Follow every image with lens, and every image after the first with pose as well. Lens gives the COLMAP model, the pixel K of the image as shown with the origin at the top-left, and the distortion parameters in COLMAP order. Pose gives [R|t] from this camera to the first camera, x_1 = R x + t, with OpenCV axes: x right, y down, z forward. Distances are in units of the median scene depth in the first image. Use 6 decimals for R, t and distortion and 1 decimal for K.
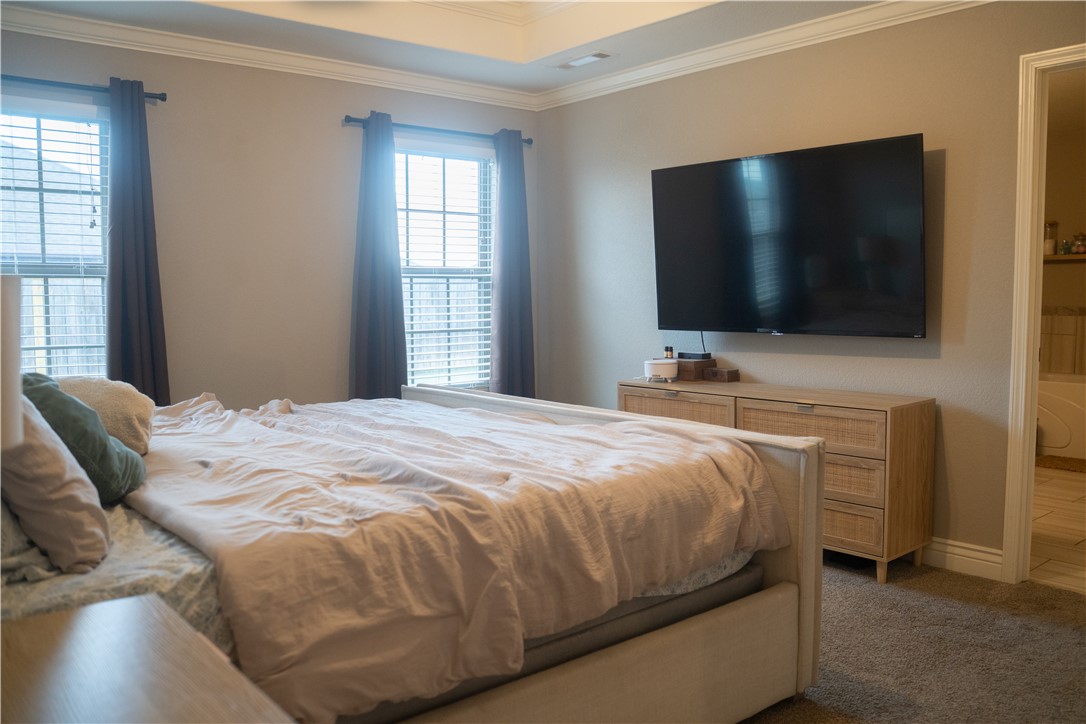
lens RADIAL K [[875.4, 0, 543.0], [0, 875.4, 362.0], [0, 0, 1]] dist [-0.122869, 0.109107]
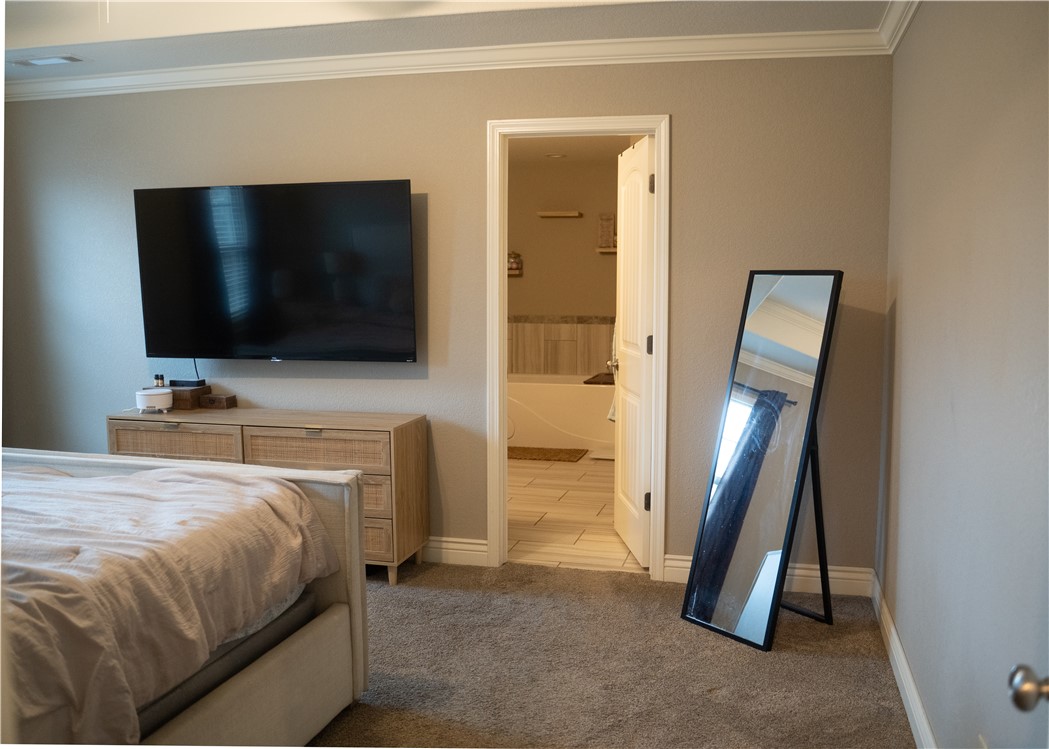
lens RADIAL K [[912.0, 0, 542.3], [0, 912.0, 375.3], [0, 0, 1]] dist [-0.111795, 0.099321]
pose [[0.810976, -0.052730, 0.582699, -0.160329], [0.037848, 0.998573, 0.037689, -0.069152], [-0.583854, -0.008511, 0.811814, -0.086037]]
